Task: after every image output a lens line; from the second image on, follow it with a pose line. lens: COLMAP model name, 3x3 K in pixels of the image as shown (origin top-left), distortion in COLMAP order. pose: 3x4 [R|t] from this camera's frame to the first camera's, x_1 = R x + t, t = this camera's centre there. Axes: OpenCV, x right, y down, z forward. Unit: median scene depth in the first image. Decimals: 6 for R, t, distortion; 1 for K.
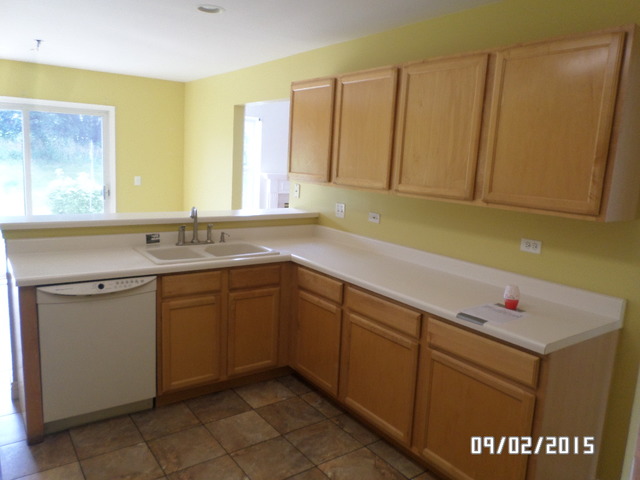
lens RADIAL K [[488.5, 0, 320.0], [0, 488.5, 240.0], [0, 0, 1]] dist [-0.004993, -0.001973]
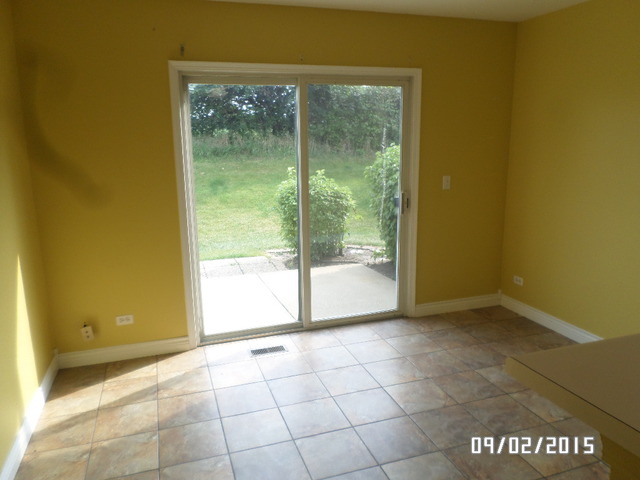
lens RADIAL K [[465.7, 0, 320.0], [0, 465.7, 240.0], [0, 0, 1]] dist [-0.002515, -0.000758]
pose [[0.958917, -0.003708, -0.283661, -0.353499], [0.016022, 0.999026, 0.041105, -0.071817], [0.283233, -0.043961, 0.958043, 0.345462]]
